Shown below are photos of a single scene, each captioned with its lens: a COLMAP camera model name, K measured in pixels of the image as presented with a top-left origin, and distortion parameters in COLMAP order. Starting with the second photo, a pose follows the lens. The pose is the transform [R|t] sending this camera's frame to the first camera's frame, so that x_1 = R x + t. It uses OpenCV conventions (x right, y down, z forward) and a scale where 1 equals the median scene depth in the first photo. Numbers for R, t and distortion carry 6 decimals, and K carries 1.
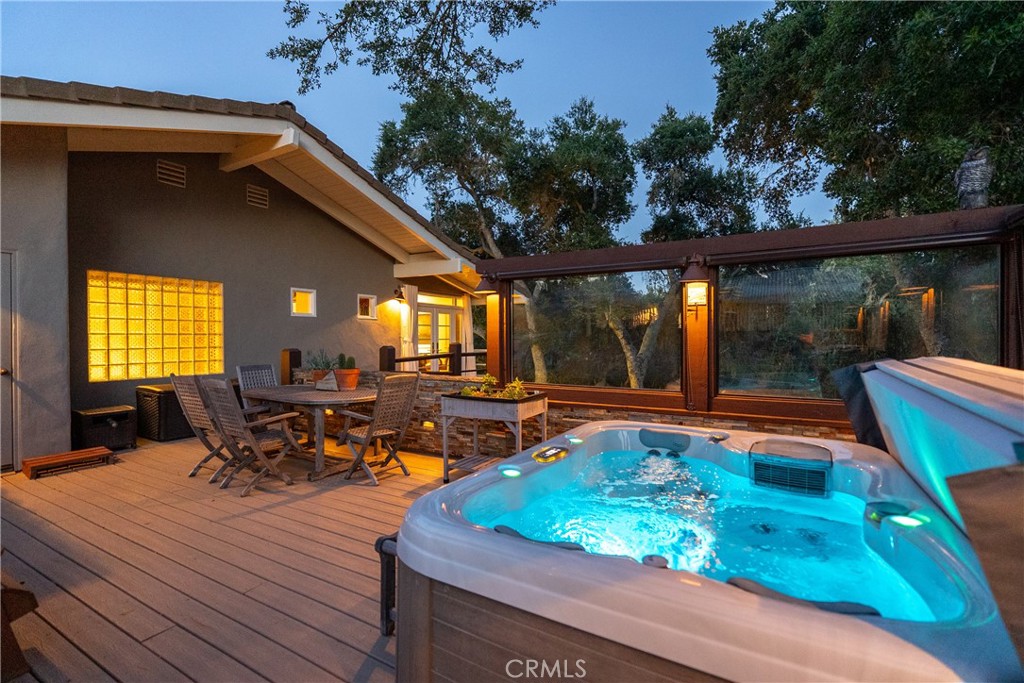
lens RADIAL K [[465.6, 0, 512.0], [0, 465.6, 341.5], [0, 0, 1]] dist [-0.000676, 0.000234]
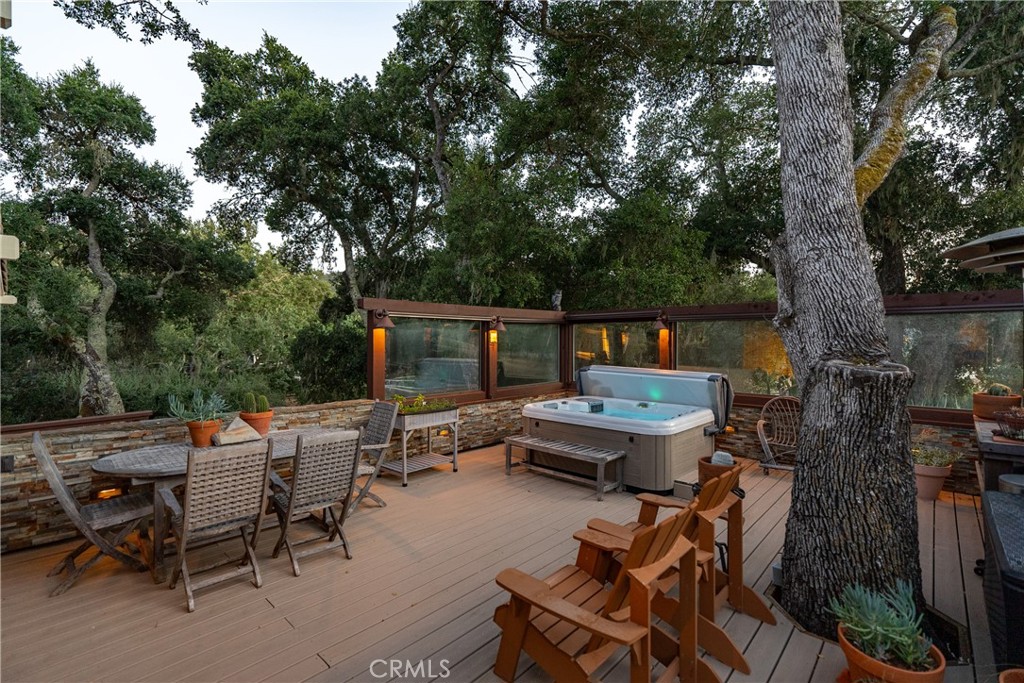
lens RADIAL K [[465.6, 0, 512.0], [0, 465.6, 341.5], [0, 0, 1]] dist [-0.000676, 0.000234]
pose [[0.236577, 0.005546, 0.971597, -1.255800], [0.002160, 0.999978, -0.006234, -0.065207], [-0.971610, 0.003574, 0.236560, 0.448011]]
